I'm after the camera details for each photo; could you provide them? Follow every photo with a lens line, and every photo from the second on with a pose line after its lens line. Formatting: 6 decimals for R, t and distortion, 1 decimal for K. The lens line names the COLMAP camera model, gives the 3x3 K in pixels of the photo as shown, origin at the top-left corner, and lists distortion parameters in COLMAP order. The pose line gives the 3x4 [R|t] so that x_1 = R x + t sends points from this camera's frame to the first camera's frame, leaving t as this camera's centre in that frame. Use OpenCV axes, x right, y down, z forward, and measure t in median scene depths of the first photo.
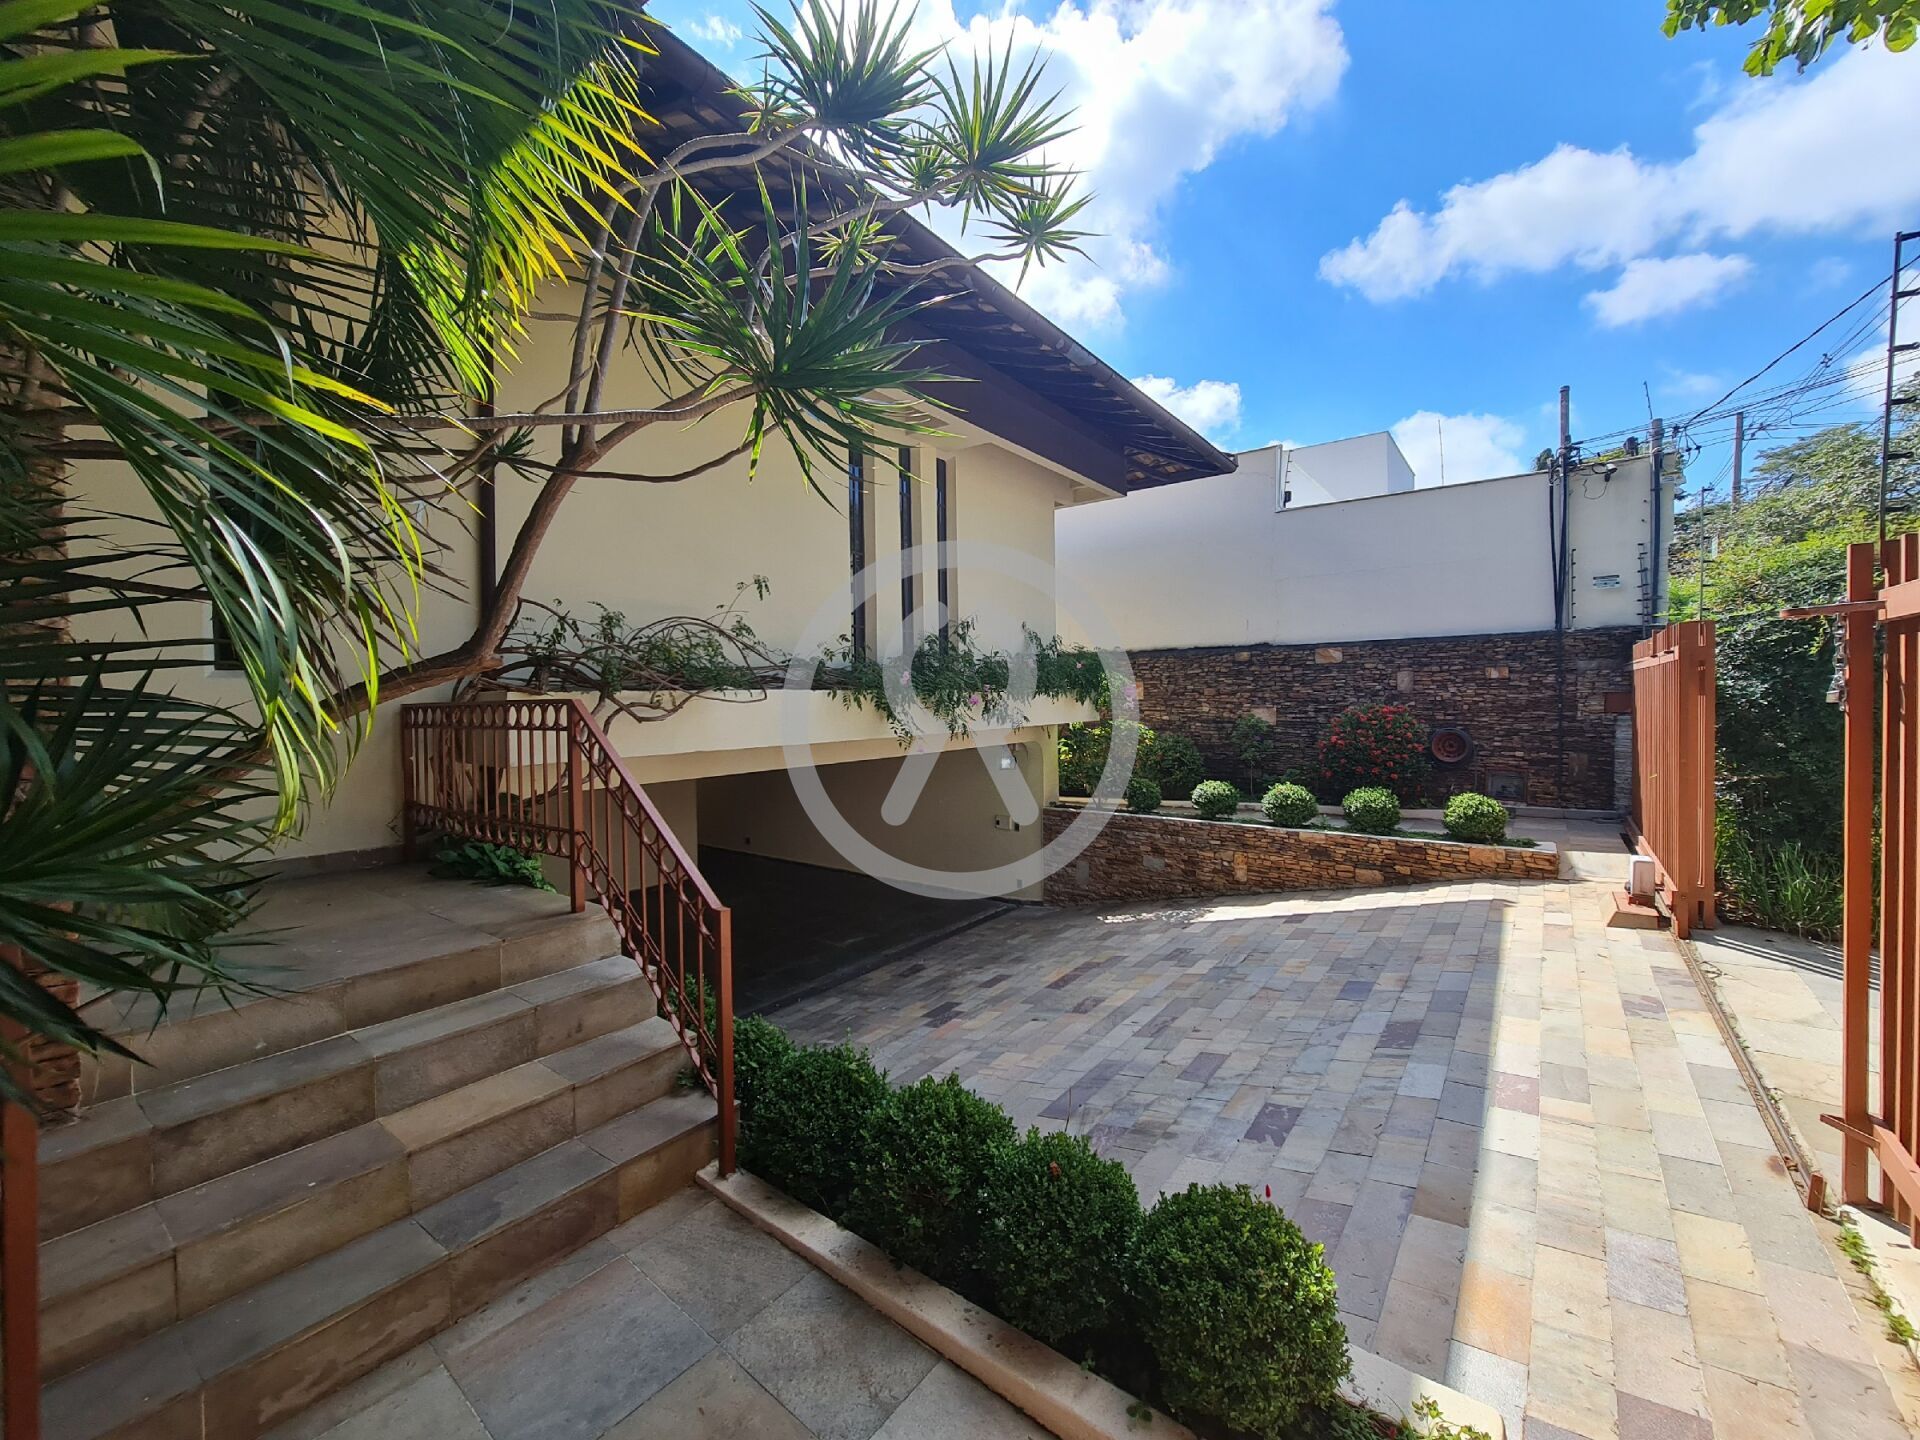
lens RADIAL K [[772.5, 0, 953.9], [0, 772.5, 709.2], [0, 0, 1]] dist [0.000668, 0.000101]
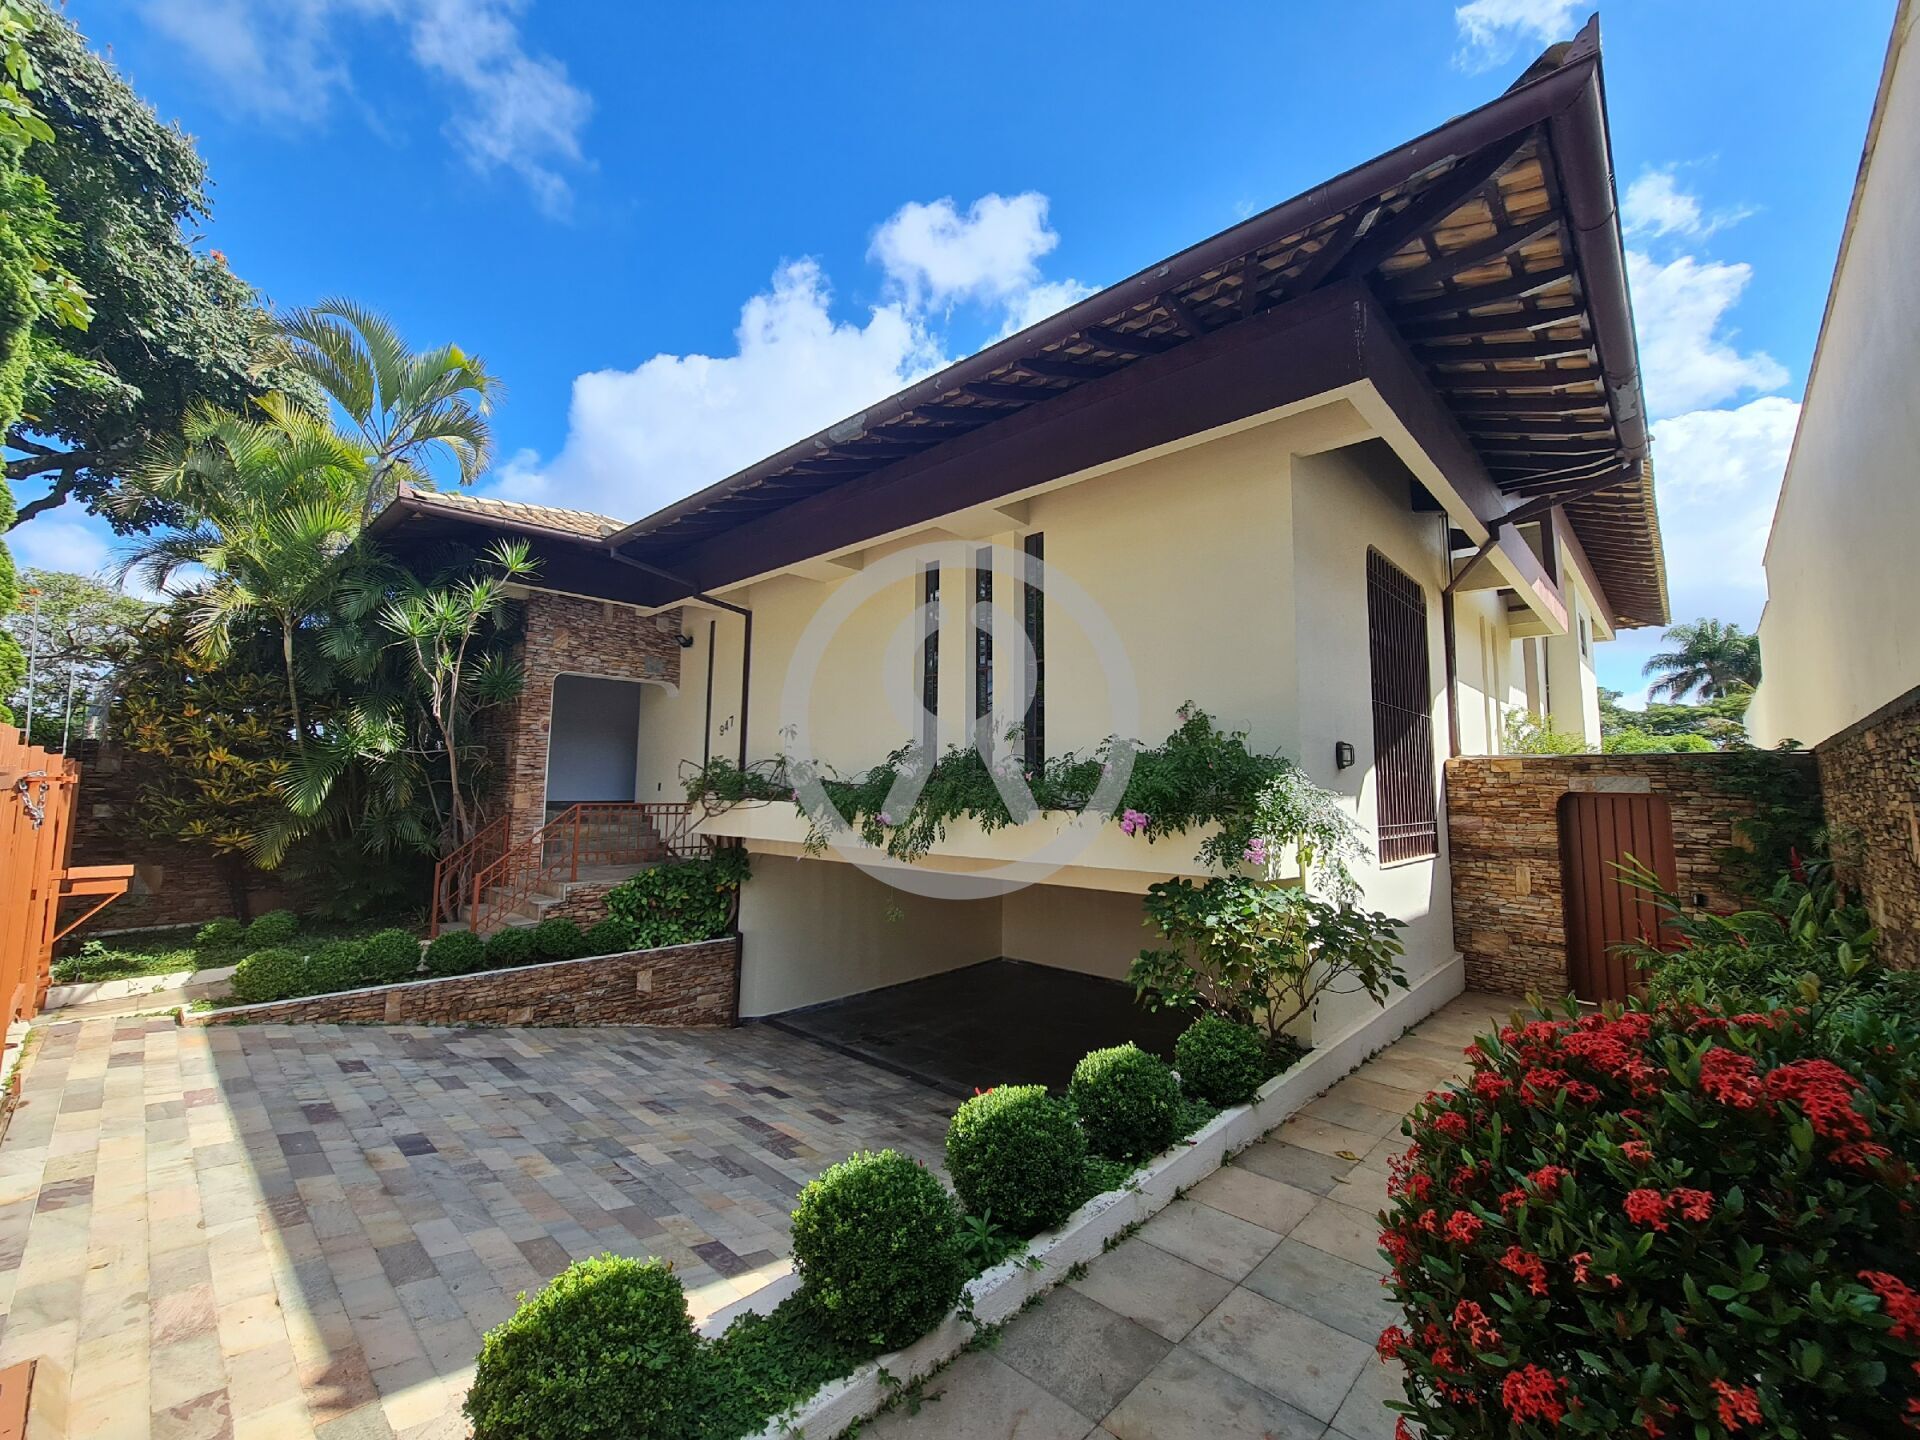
lens RADIAL K [[774.5, 0, 955.4], [0, 774.5, 711.0], [0, 0, 1]] dist [-0.004181, -0.000395]
pose [[-0.100765, -0.087662, -0.991041, 0.982796], [-0.025560, 0.996010, -0.085503, -0.064607], [0.994582, 0.016715, -0.102604, 1.200504]]
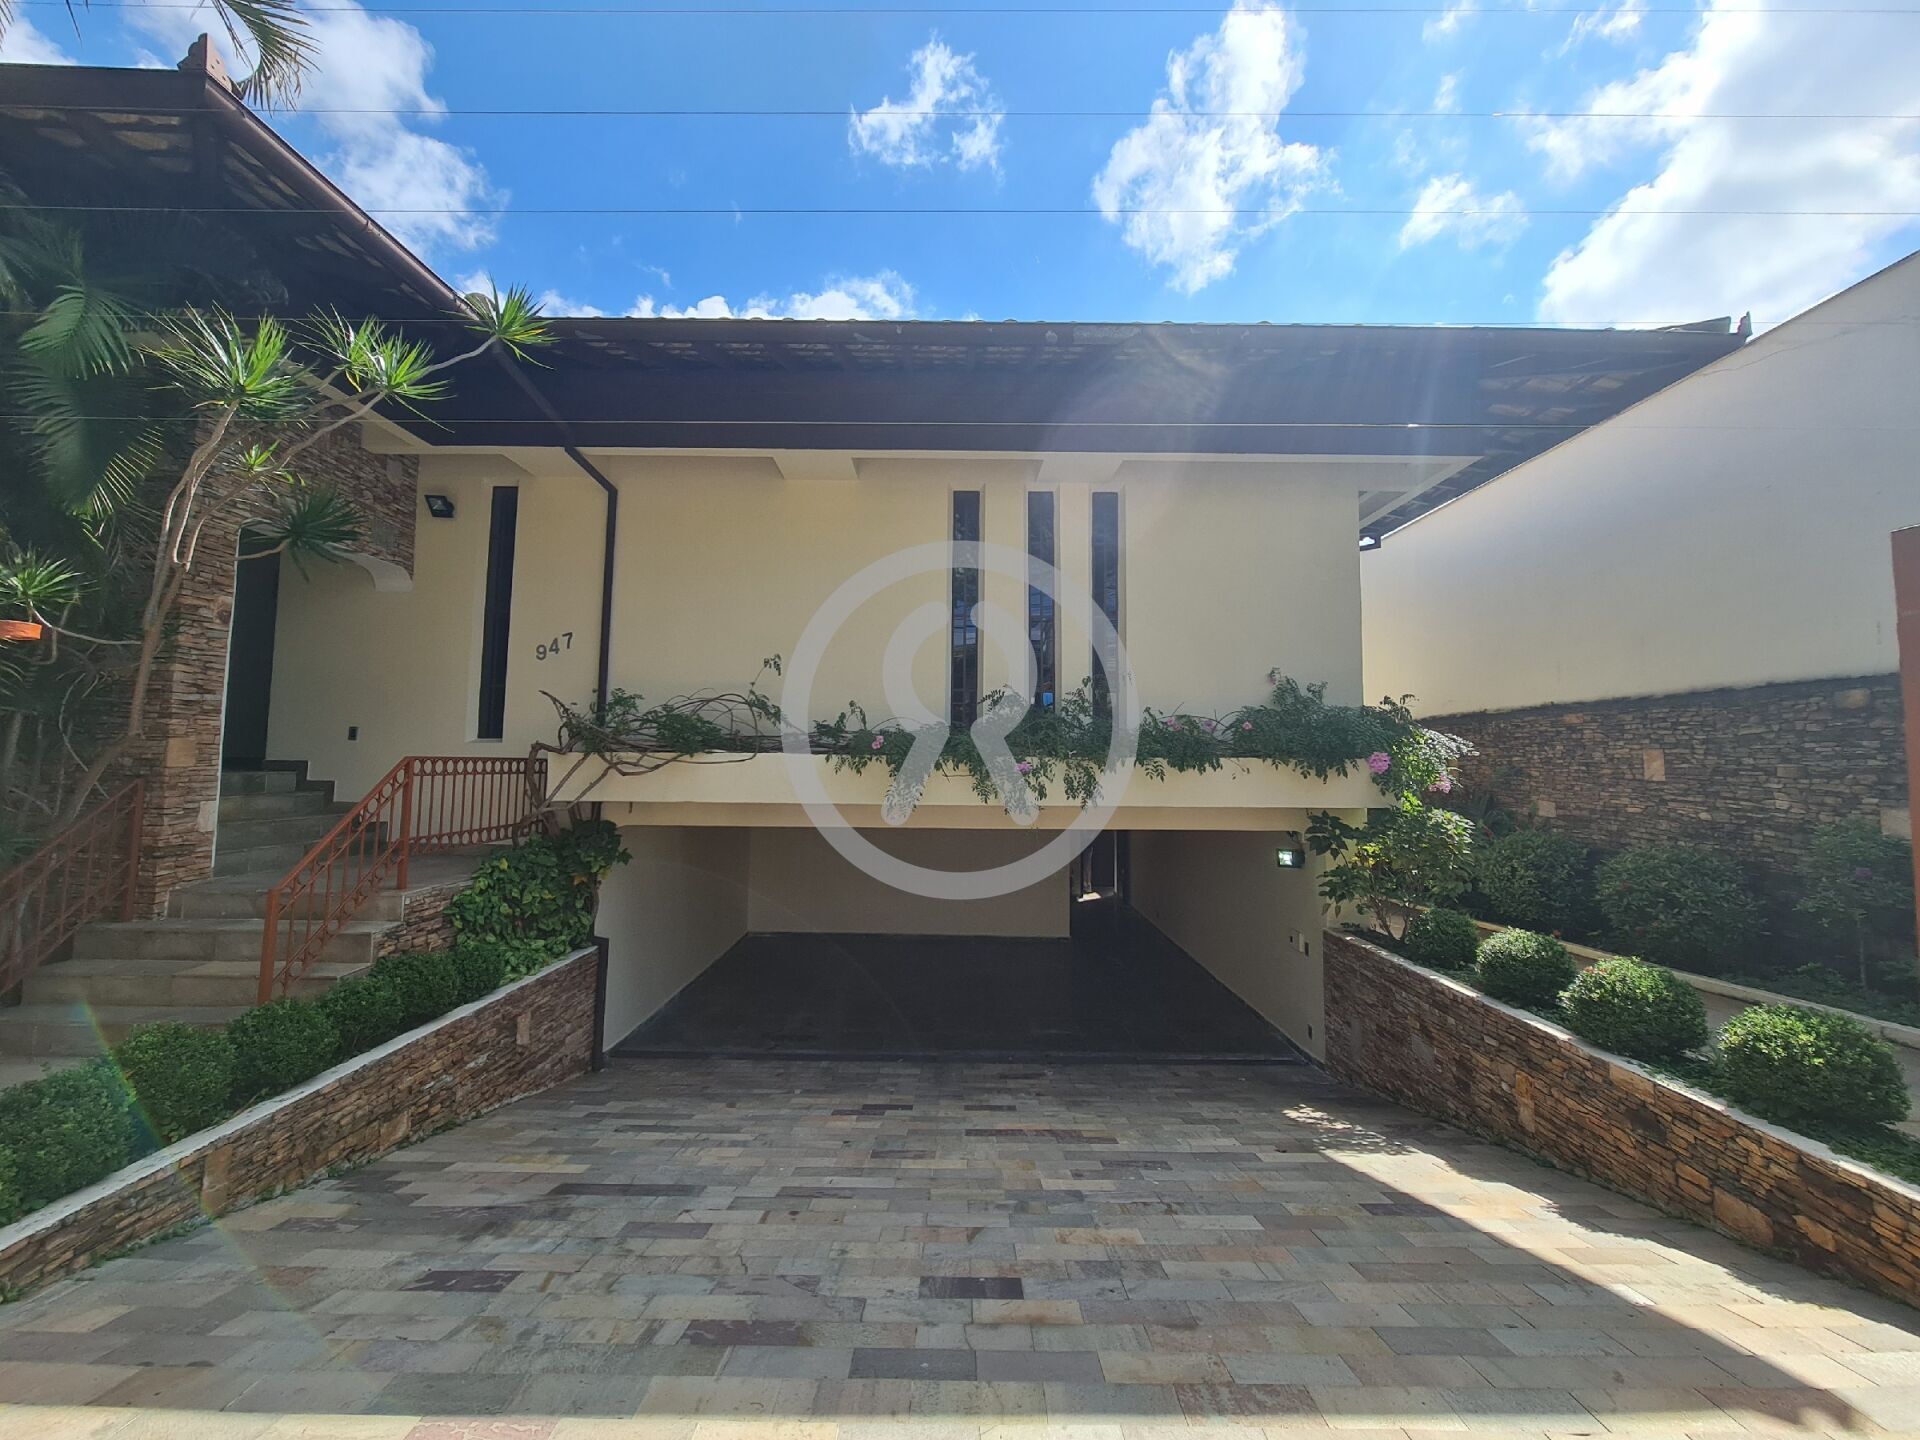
lens RADIAL K [[774.5, 0, 955.4], [0, 774.5, 711.0], [0, 0, 1]] dist [-0.004181, -0.000395]
pose [[0.602302, -0.031654, -0.797640, 0.680700], [-0.032675, 0.997399, -0.064254, -0.018613], [0.797599, 0.064763, 0.599701, 0.426825]]
